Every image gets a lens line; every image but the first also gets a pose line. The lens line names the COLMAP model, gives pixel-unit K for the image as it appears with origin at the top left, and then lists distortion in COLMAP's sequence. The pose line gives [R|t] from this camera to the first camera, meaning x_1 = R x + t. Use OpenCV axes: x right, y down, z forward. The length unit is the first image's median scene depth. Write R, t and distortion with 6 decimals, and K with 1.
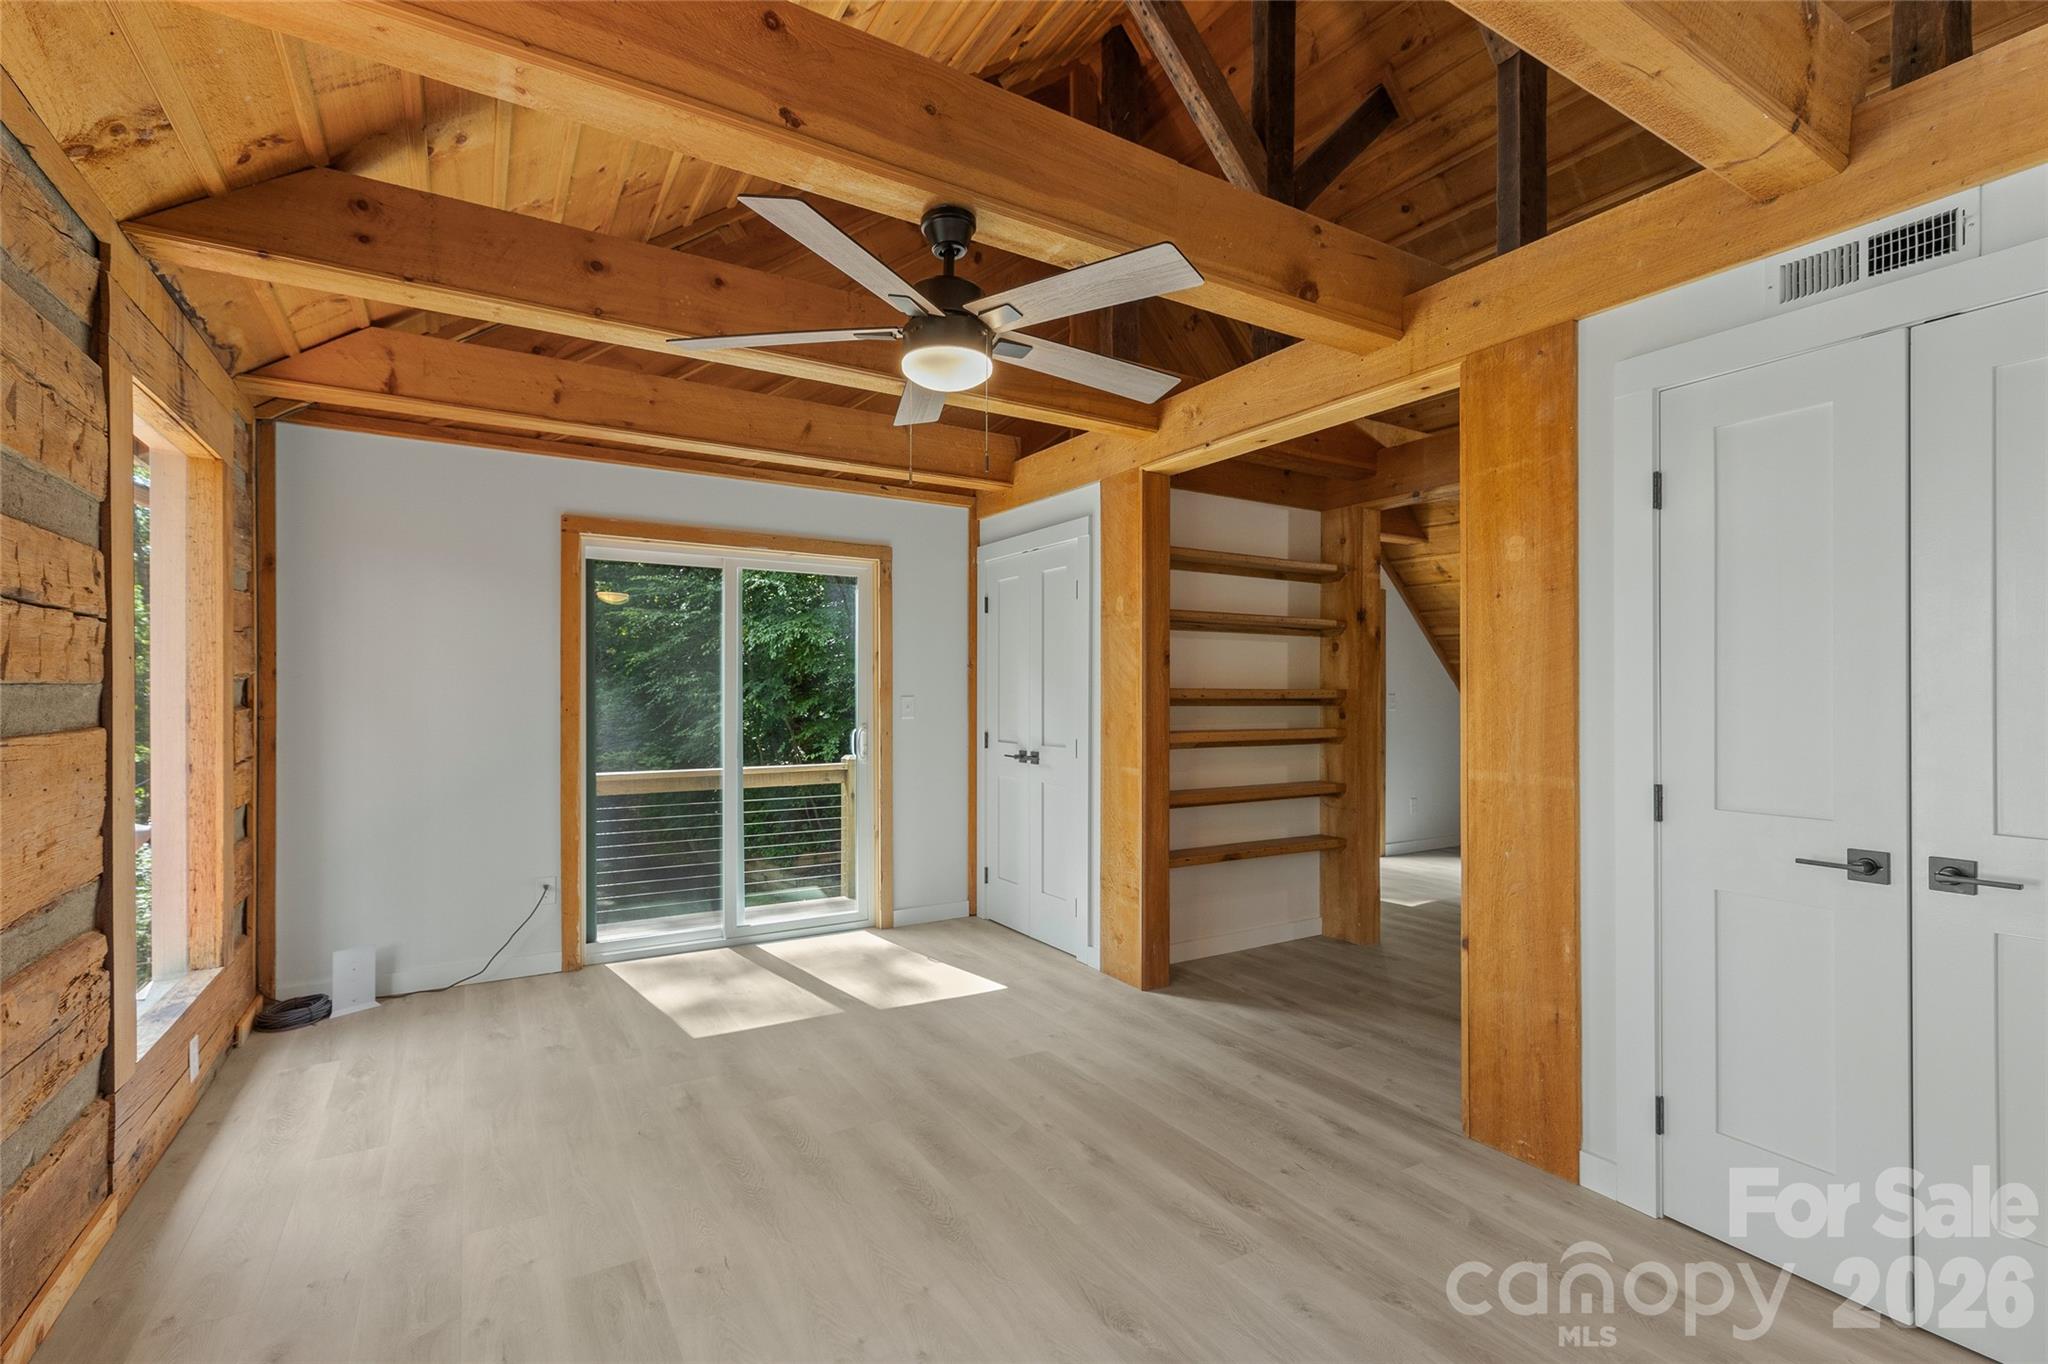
lens RADIAL K [[928.0, 0, 1035.8], [0, 928.0, 695.0], [0, 0, 1]] dist [0.004552, 0.000379]
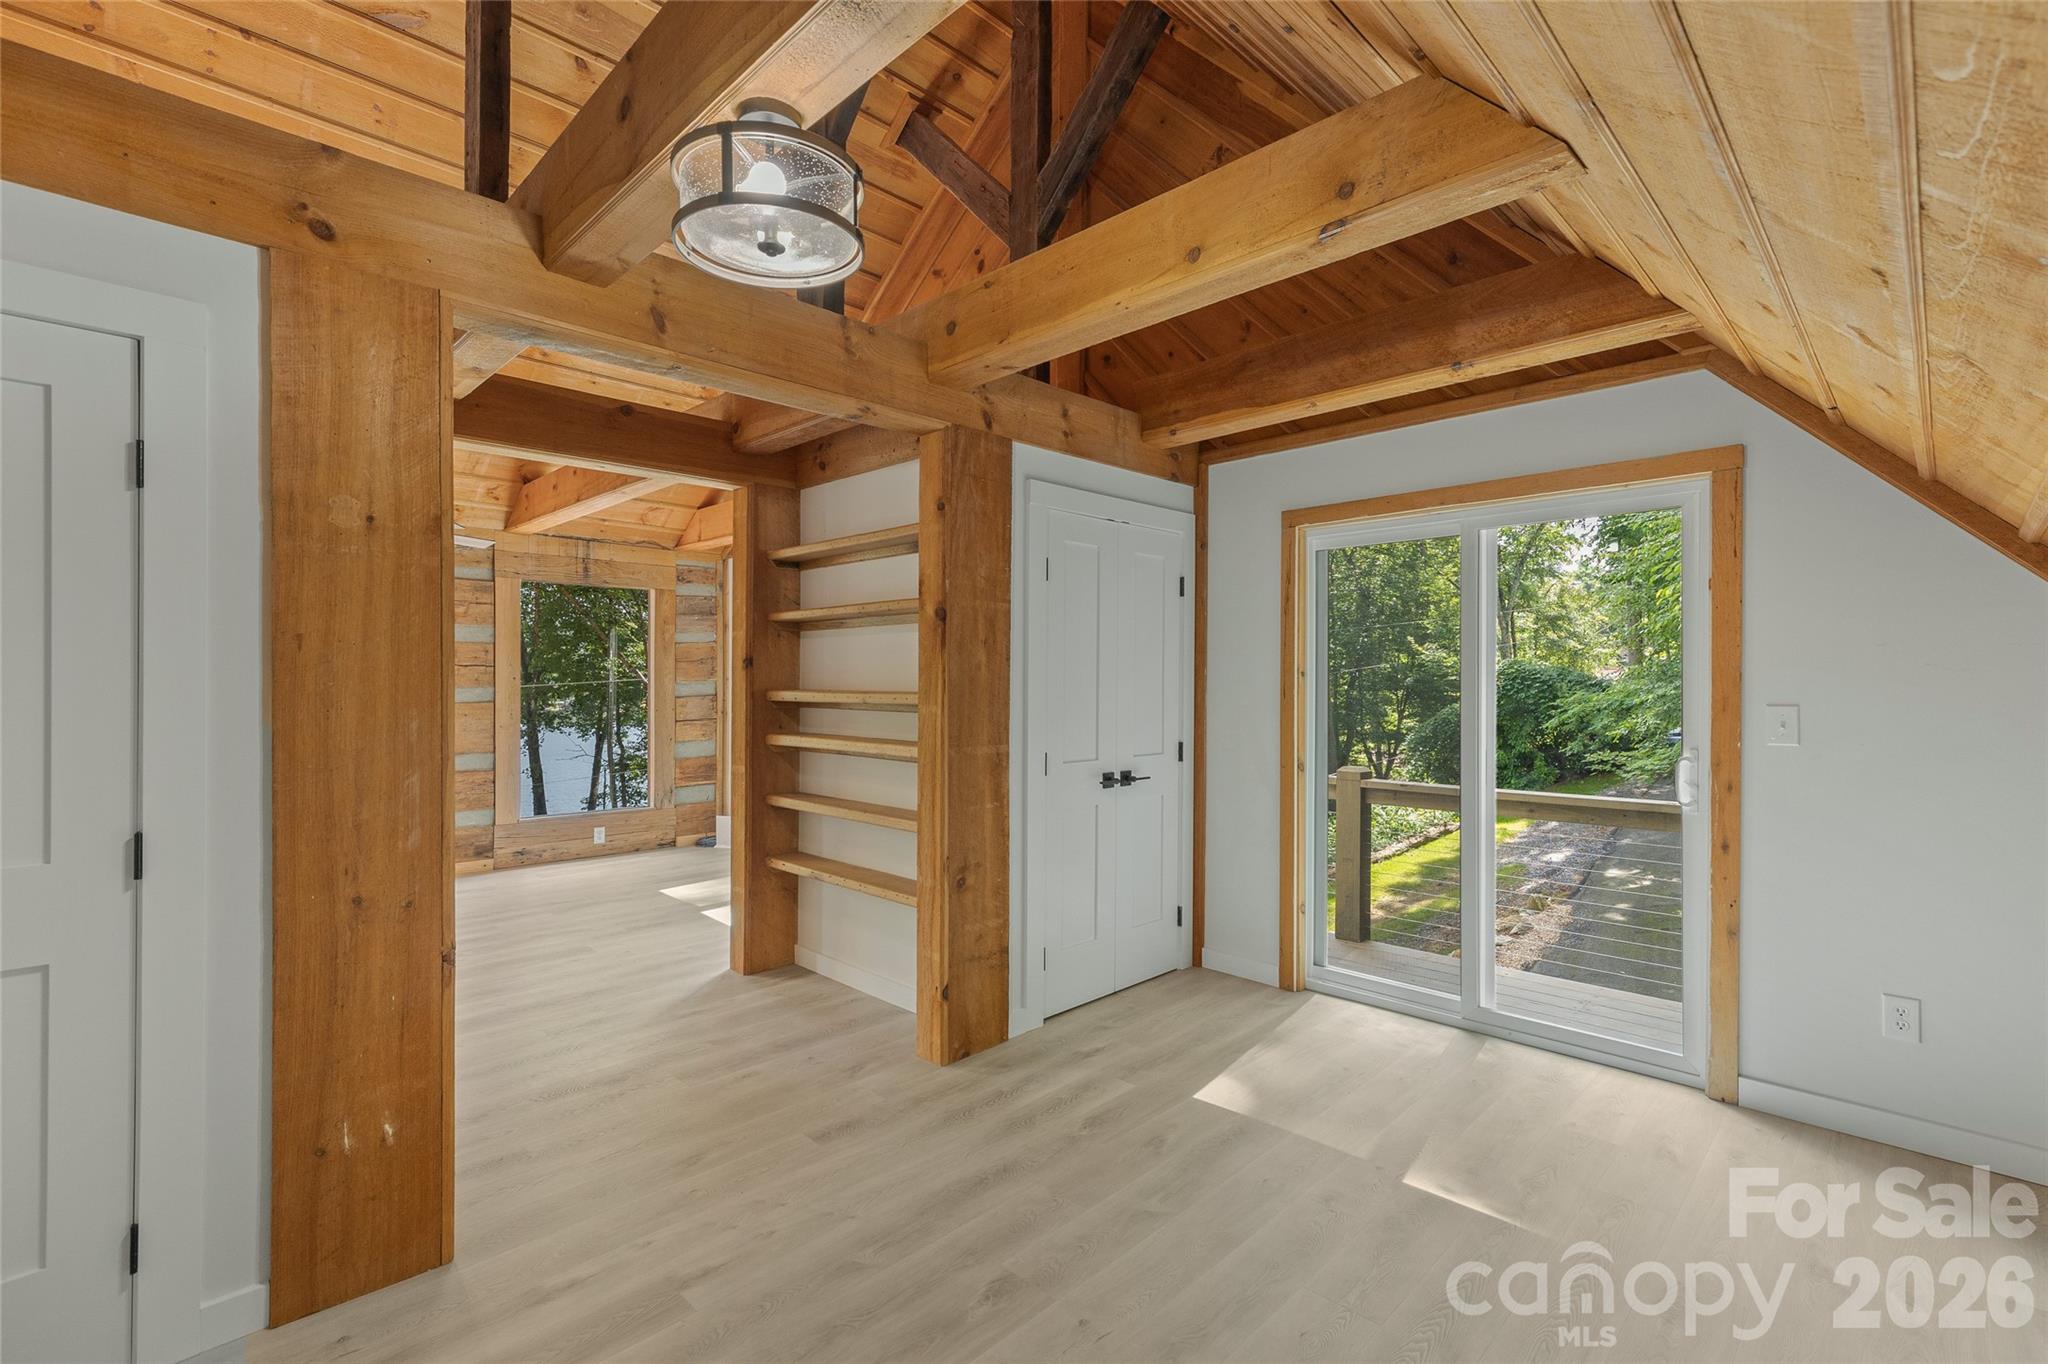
lens RADIAL K [[928.0, 0, 1025.9], [0, 928.0, 689.8], [0, 0, 1]] dist [0.004552, 0.000379]
pose [[0.219367, -0.002641, -0.975639, 1.040166], [-0.004048, 0.999985, -0.003617, -0.004531], [0.975634, 0.004743, 0.219353, 0.908605]]
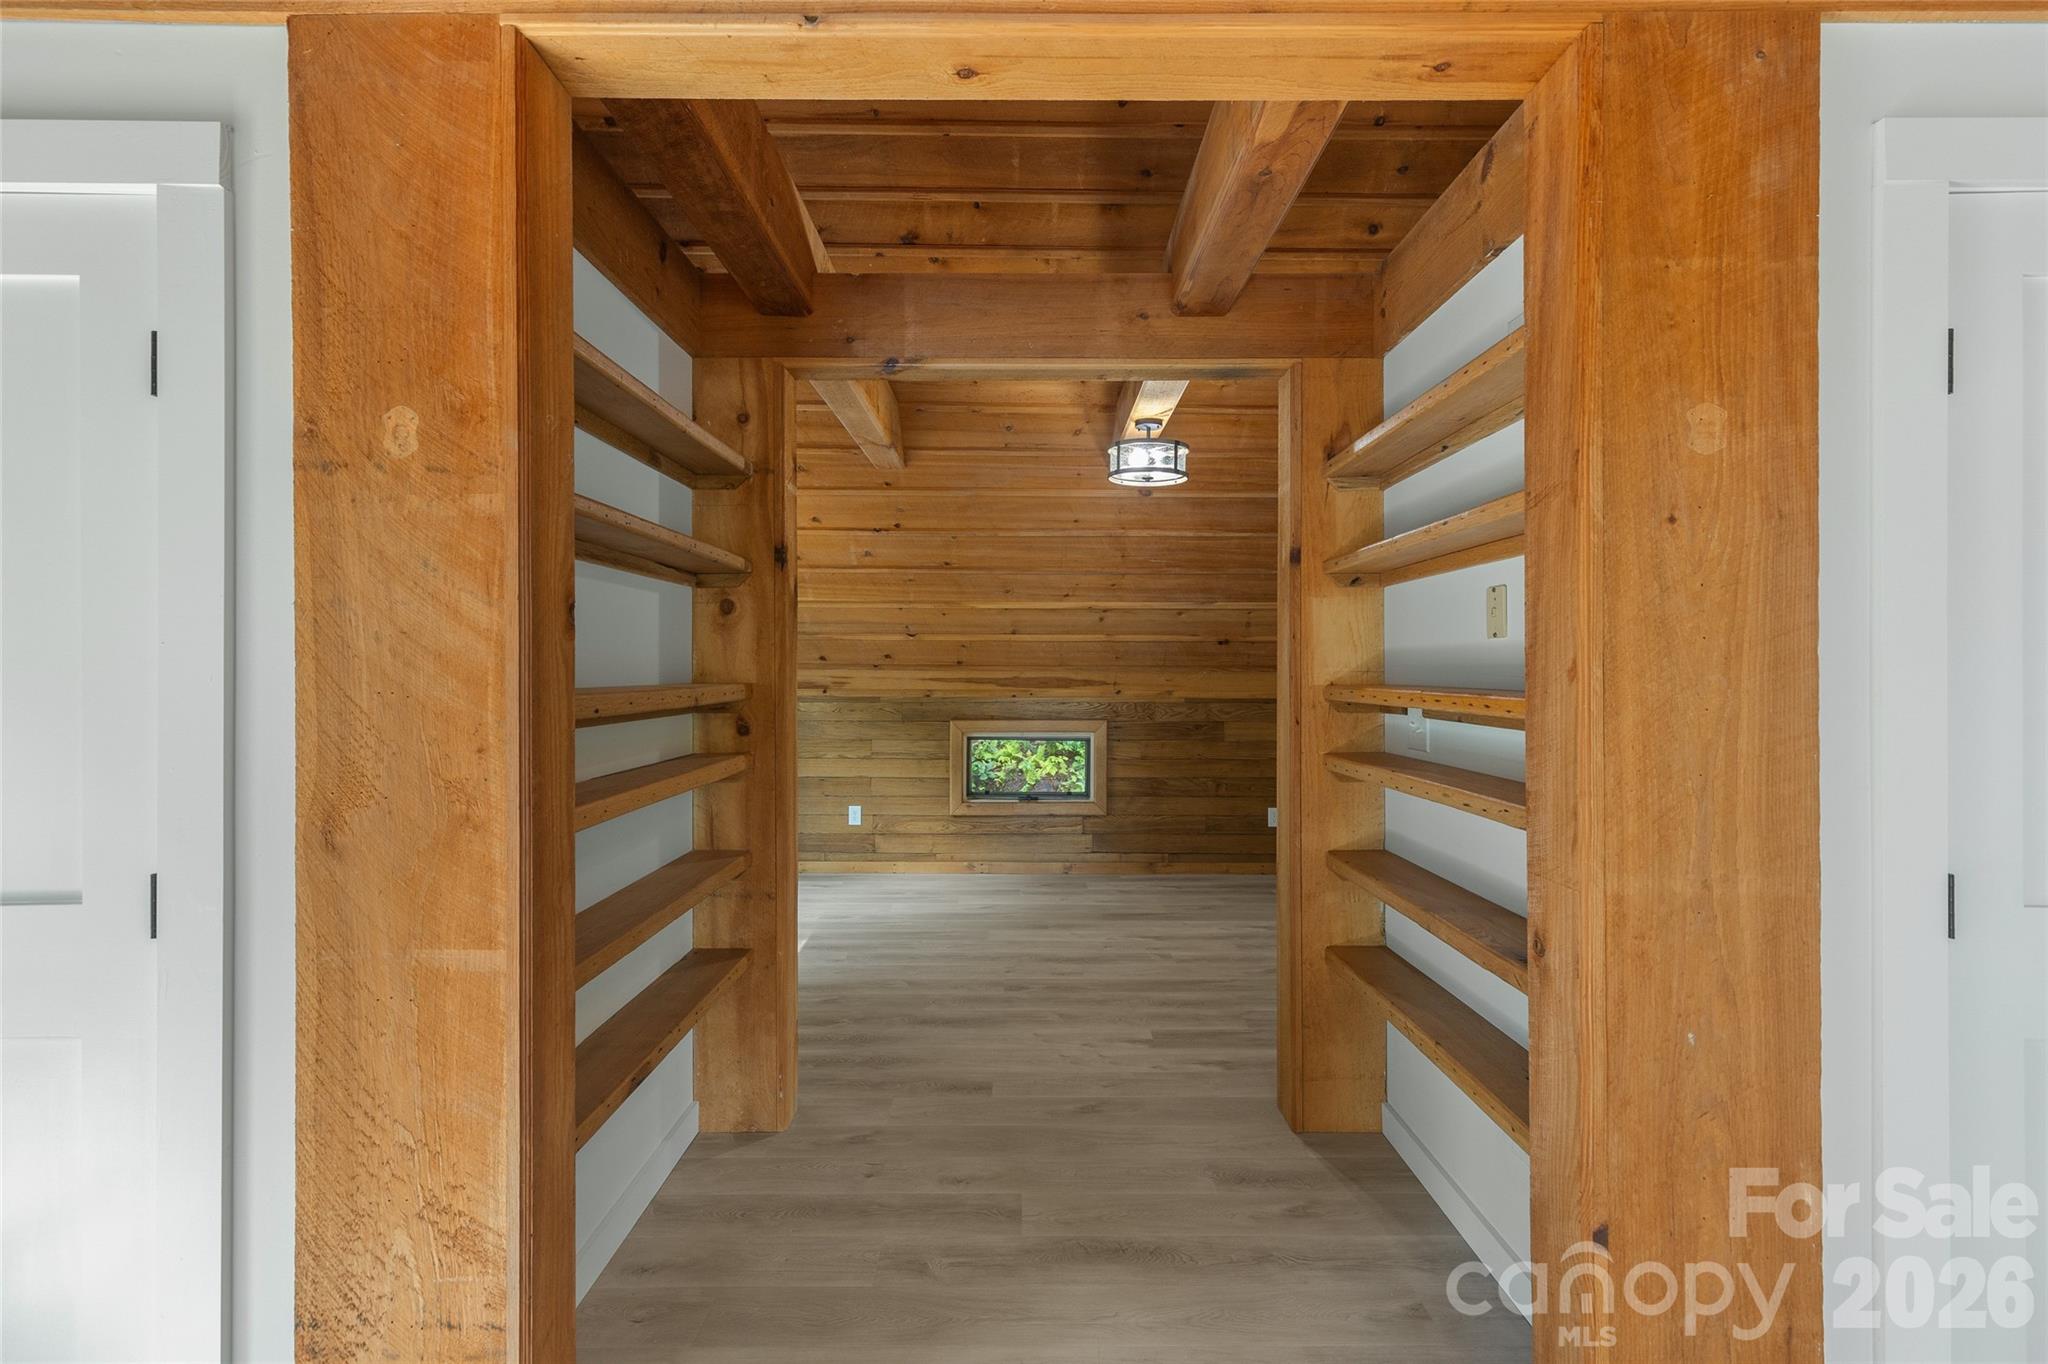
lens RADIAL K [[928.0, 0, 1023.3], [0, 928.0, 669.6], [0, 0, 1]] dist [0.004552, 0.000379]
pose [[0.523011, -0.003208, 0.852320, -0.058192], [0.001727, 0.999995, 0.002704, -0.015696], [-0.852324, 0.000057, 0.523014, 0.563674]]
